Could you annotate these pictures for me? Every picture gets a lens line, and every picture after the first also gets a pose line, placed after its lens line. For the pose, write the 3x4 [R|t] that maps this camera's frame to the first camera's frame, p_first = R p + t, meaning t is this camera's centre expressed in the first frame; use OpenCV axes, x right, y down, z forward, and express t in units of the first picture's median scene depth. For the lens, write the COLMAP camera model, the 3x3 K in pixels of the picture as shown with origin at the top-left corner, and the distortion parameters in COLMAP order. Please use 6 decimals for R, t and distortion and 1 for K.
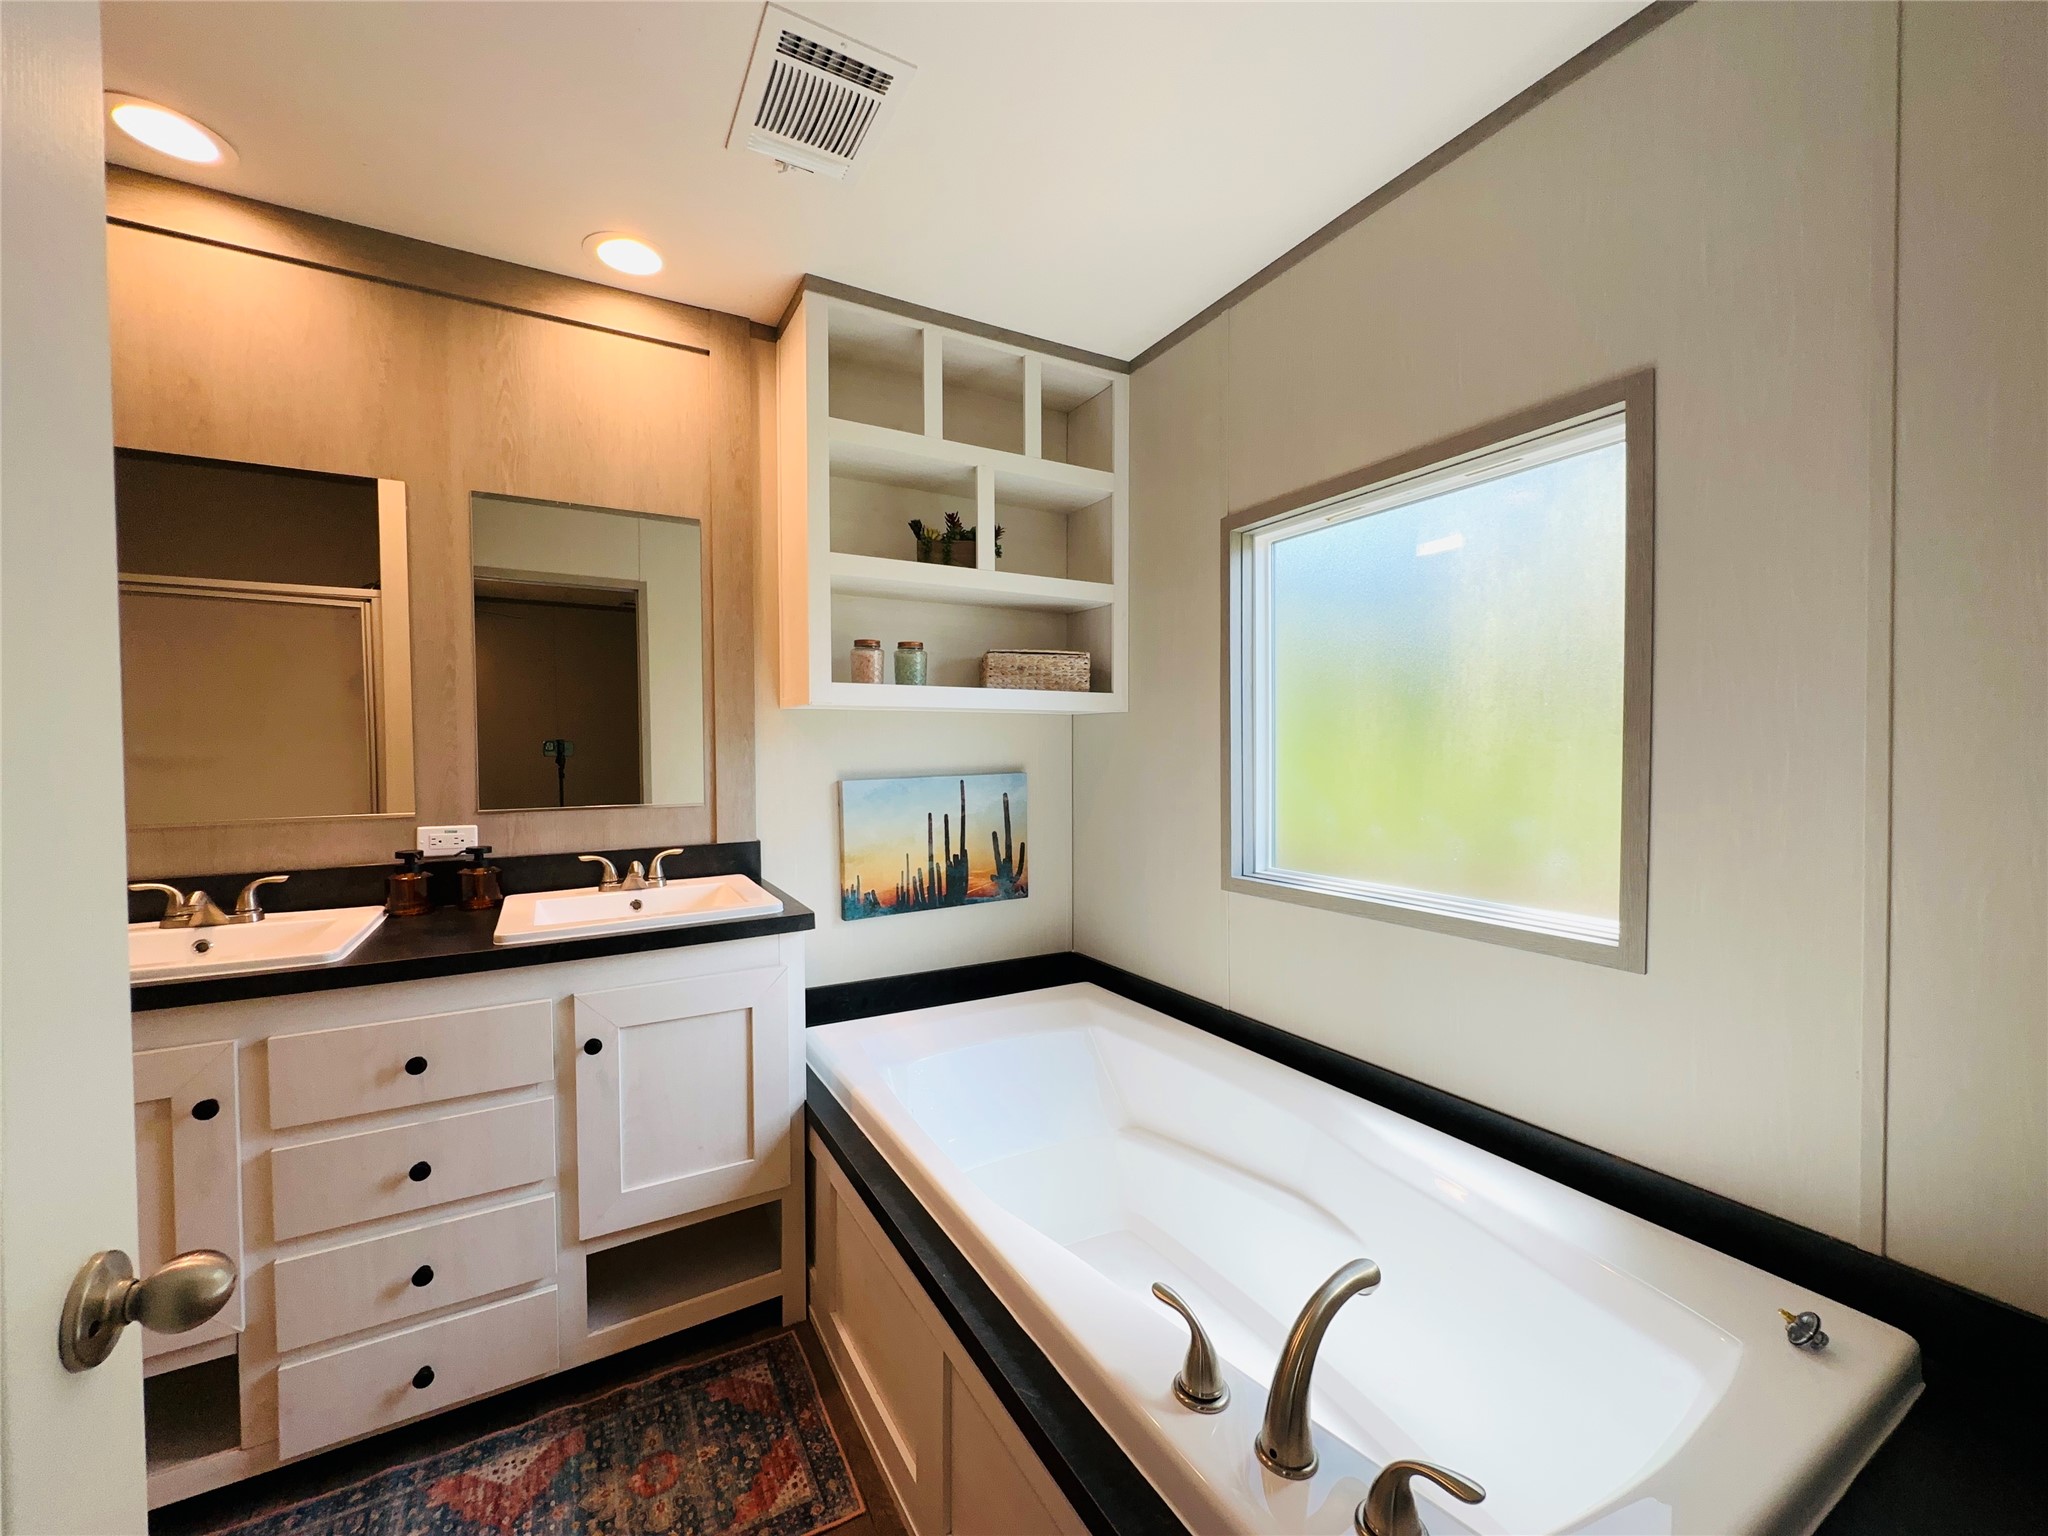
lens RADIAL K [[822.7, 0, 1024.0], [0, 822.7, 768.0], [0, 0, 1]] dist [0.007926, 0.000169]
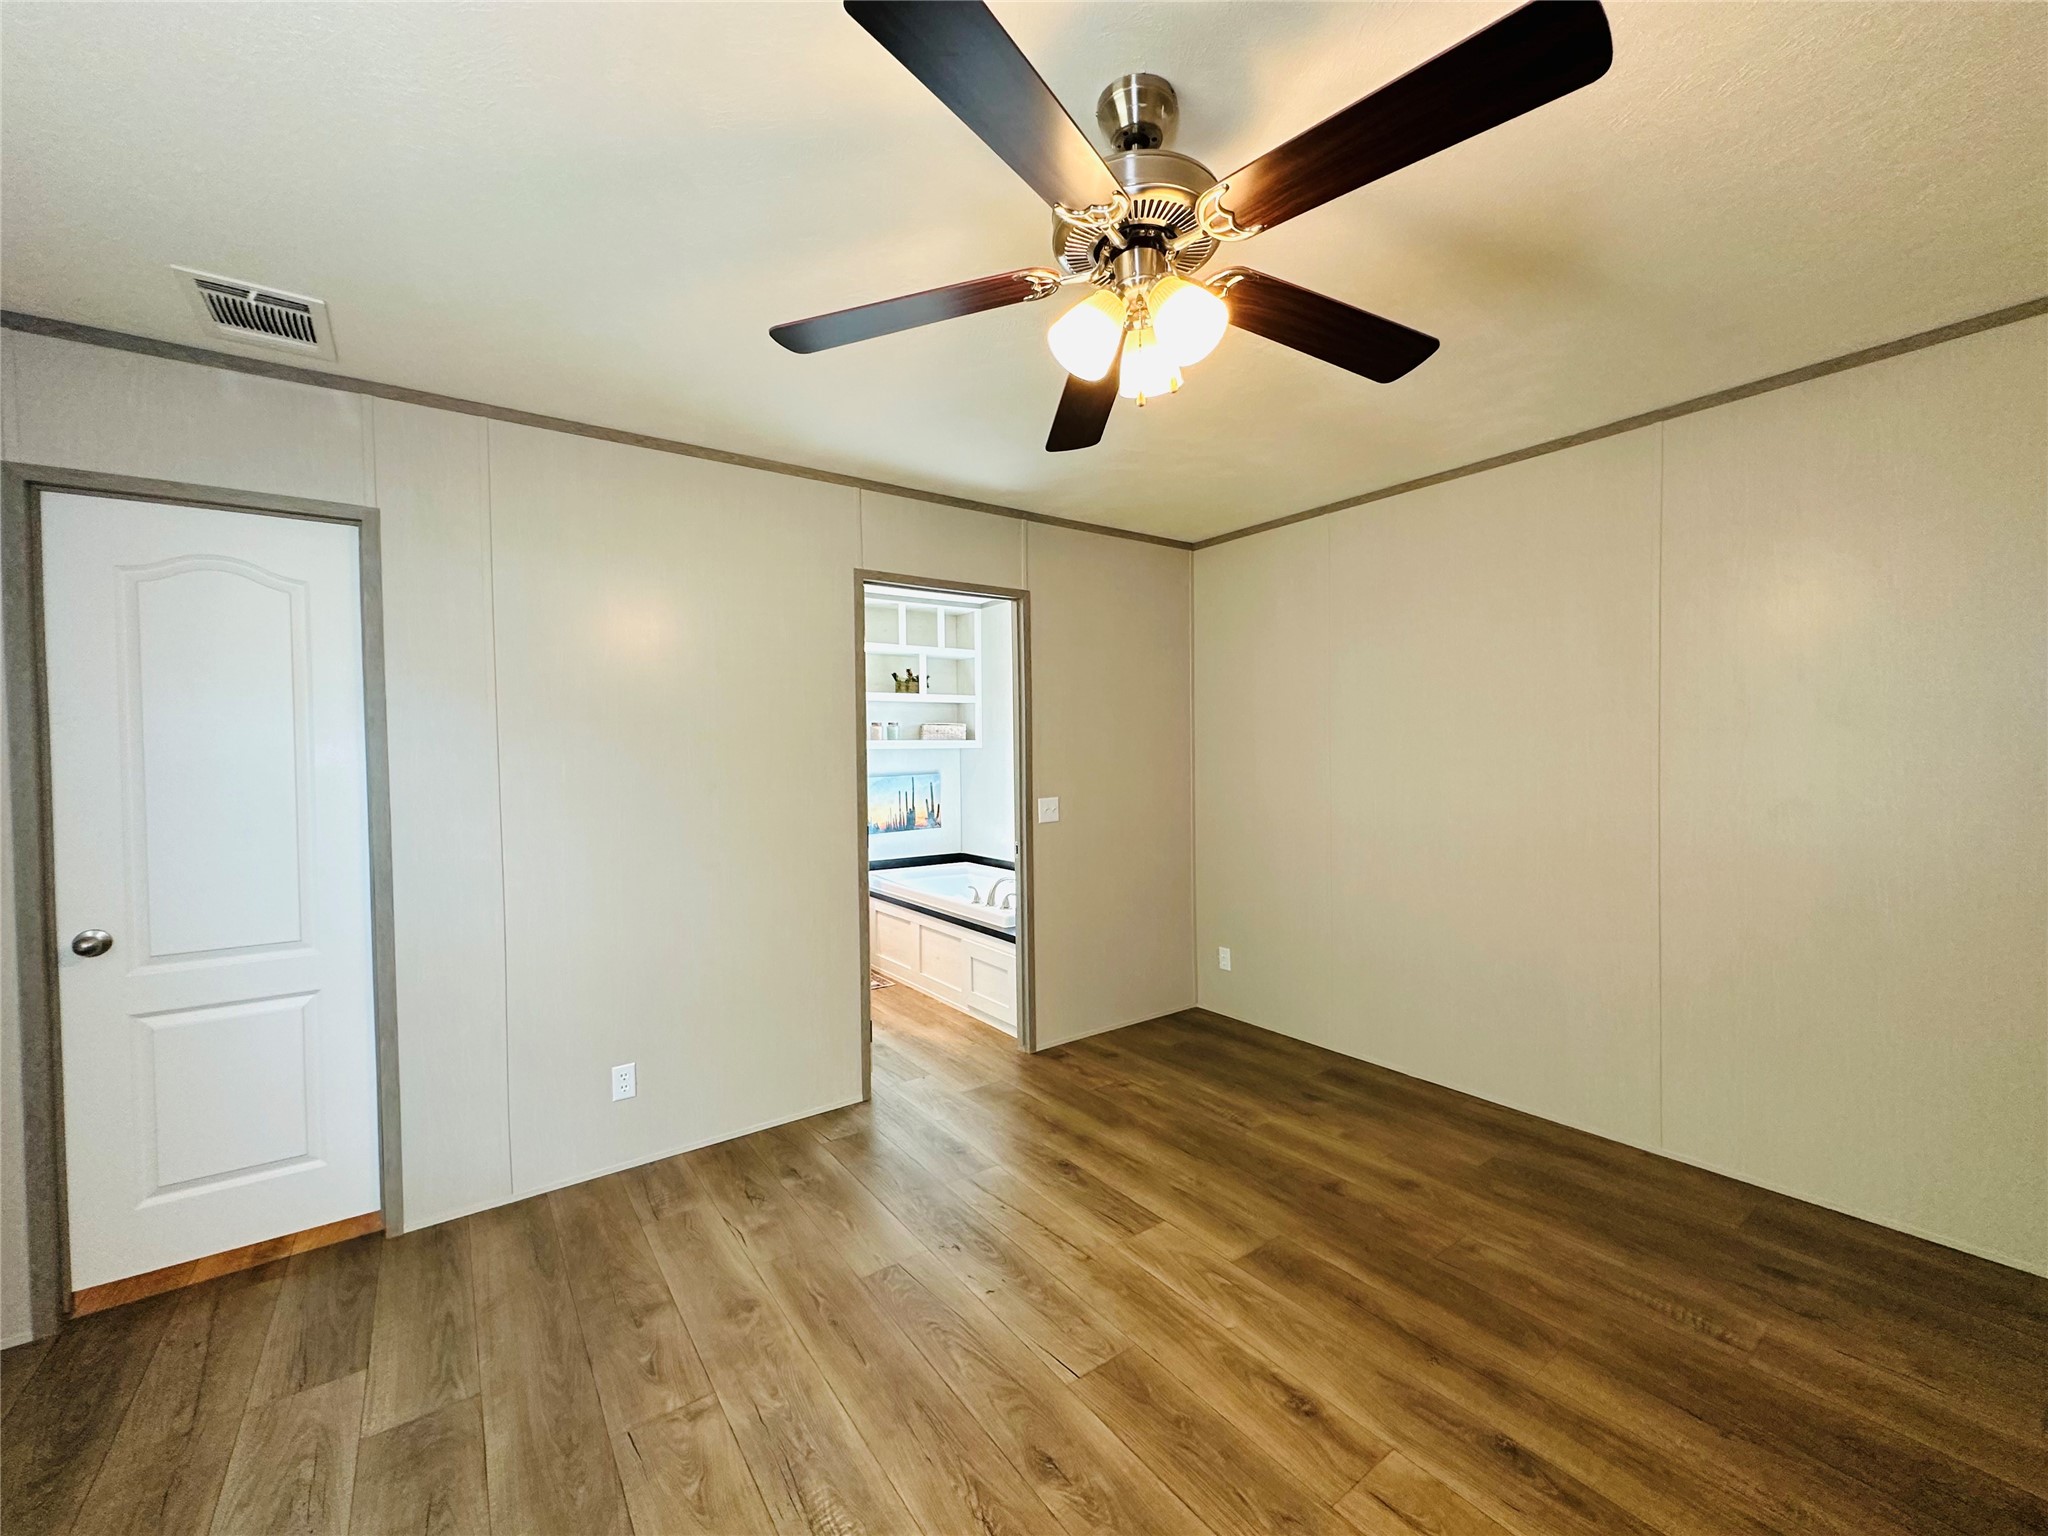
lens RADIAL K [[822.7, 0, 1024.0], [0, 822.7, 768.0], [0, 0, 1]] dist [0.007926, 0.000169]
pose [[0.994802, -0.010476, 0.101289, 0.003801], [0.010567, 0.999944, -0.000365, -0.008839], [-0.101280, 0.001433, 0.994857, -1.511859]]
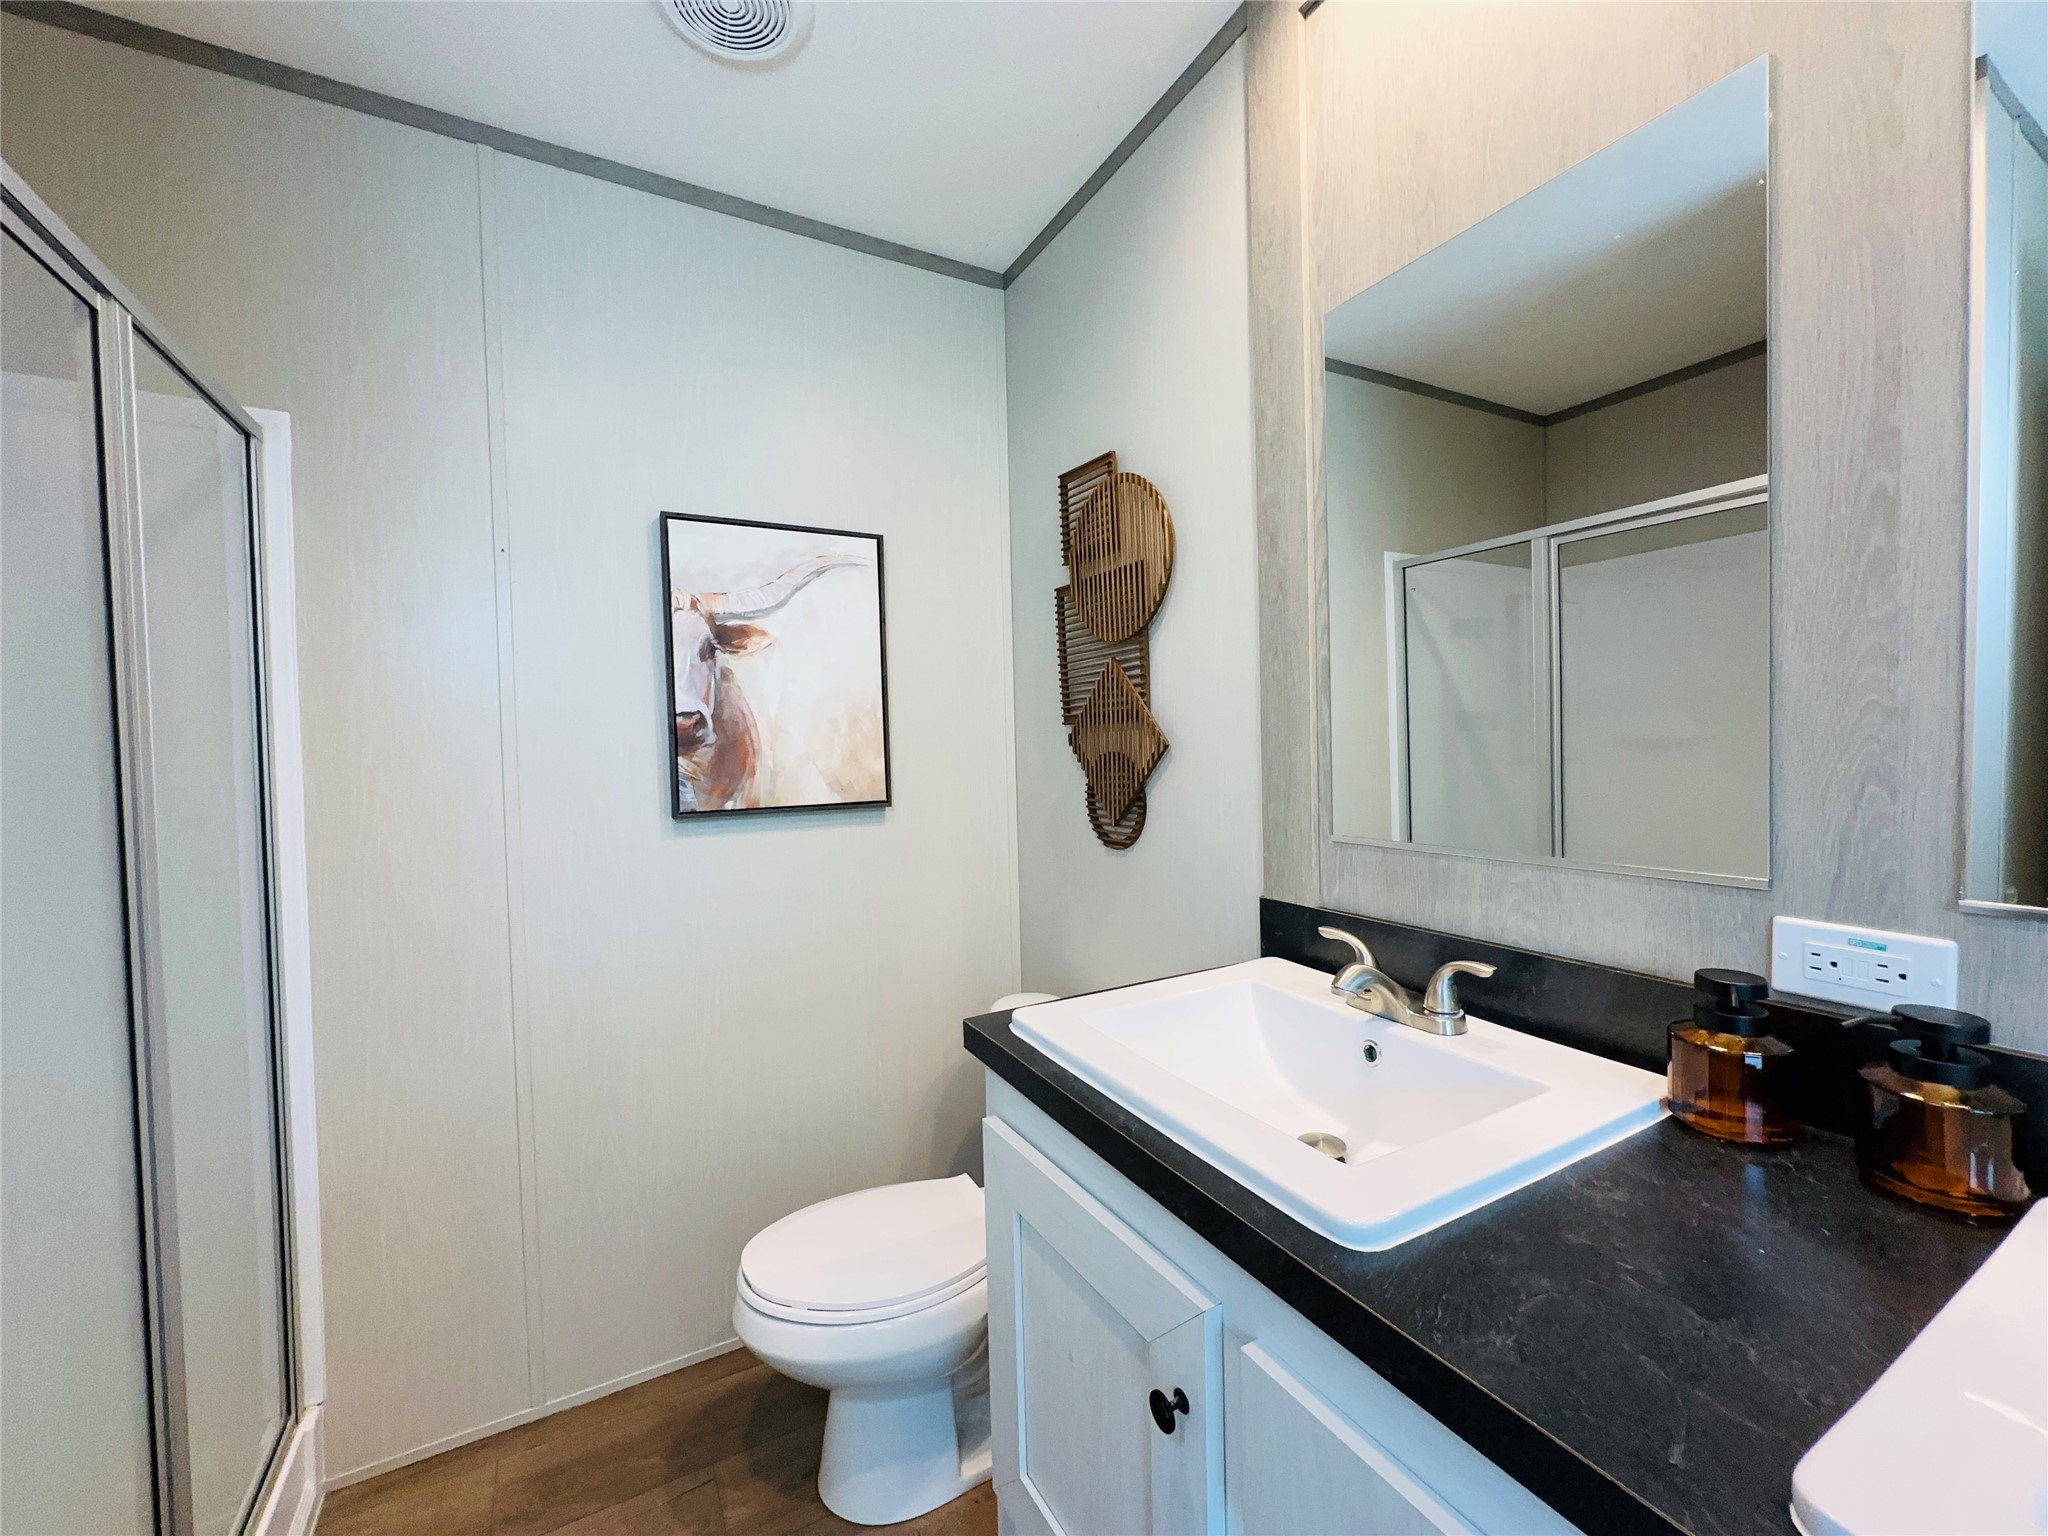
lens RADIAL K [[814.4, 0, 1026.0], [0, 814.4, 768.0], [0, 0, 1]] dist [-0.002861, 0.000580]
pose [[-0.015906, 0.036784, -0.999197, -0.318575], [0.002184, 0.999322, 0.036754, -0.014659], [0.999871, -0.001598, -0.015976, 0.610477]]
